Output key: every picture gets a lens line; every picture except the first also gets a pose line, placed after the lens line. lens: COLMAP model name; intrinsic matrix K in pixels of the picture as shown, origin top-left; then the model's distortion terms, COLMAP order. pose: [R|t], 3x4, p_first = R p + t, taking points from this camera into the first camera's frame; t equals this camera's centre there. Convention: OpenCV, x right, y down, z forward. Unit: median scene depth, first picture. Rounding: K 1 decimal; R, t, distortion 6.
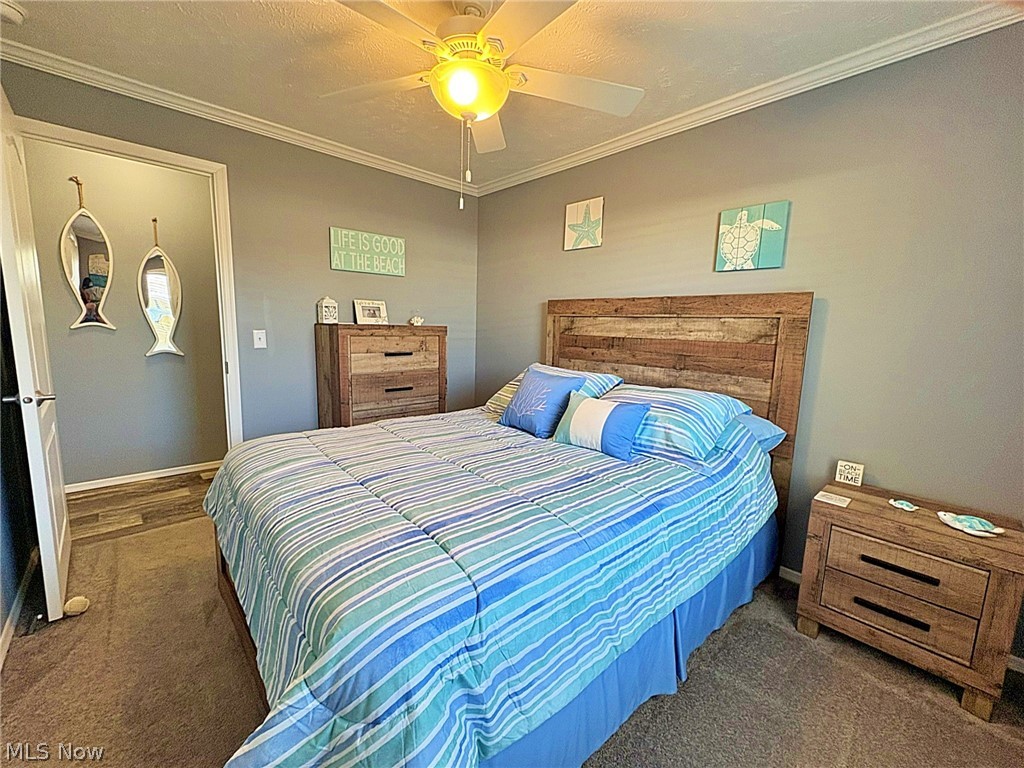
lens RADIAL K [[431.1, 0, 507.5], [0, 431.1, 383.6], [0, 0, 1]] dist [-0.000045, 0.000124]
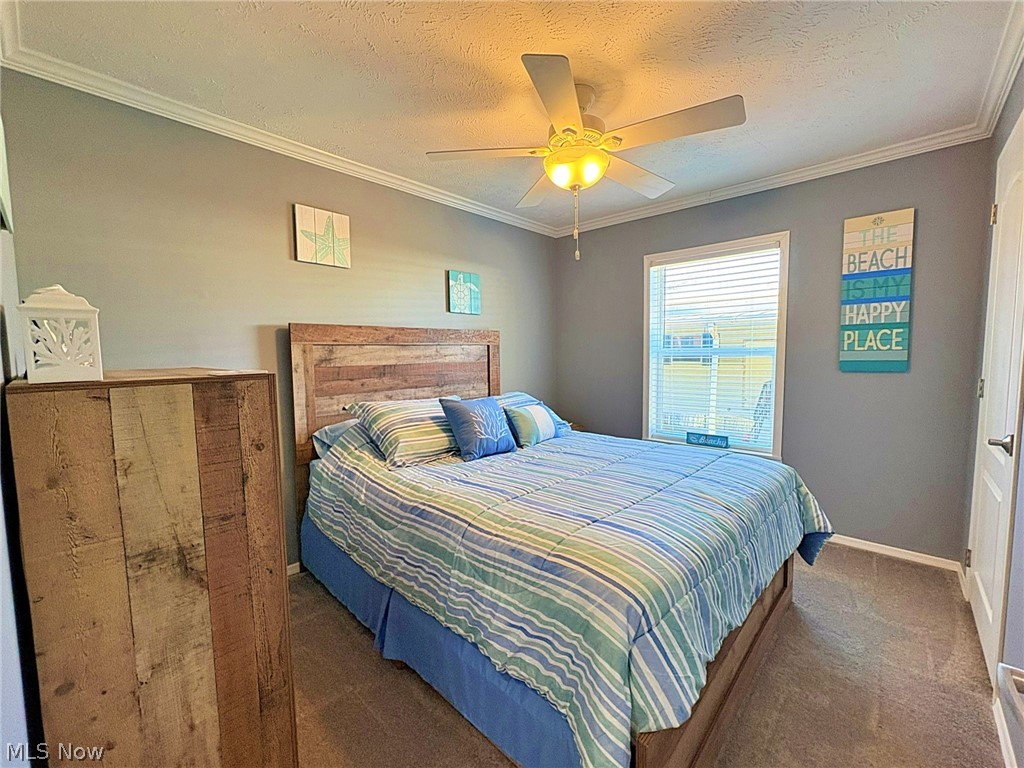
lens RADIAL K [[431.1, 0, 507.5], [0, 431.1, 383.6], [0, 0, 1]] dist [-0.000045, 0.000124]
pose [[-0.105274, -0.094089, 0.989982, -0.770231], [0.152021, 0.982290, 0.109524, -0.130630], [-0.982755, 0.162028, -0.089106, 0.807451]]
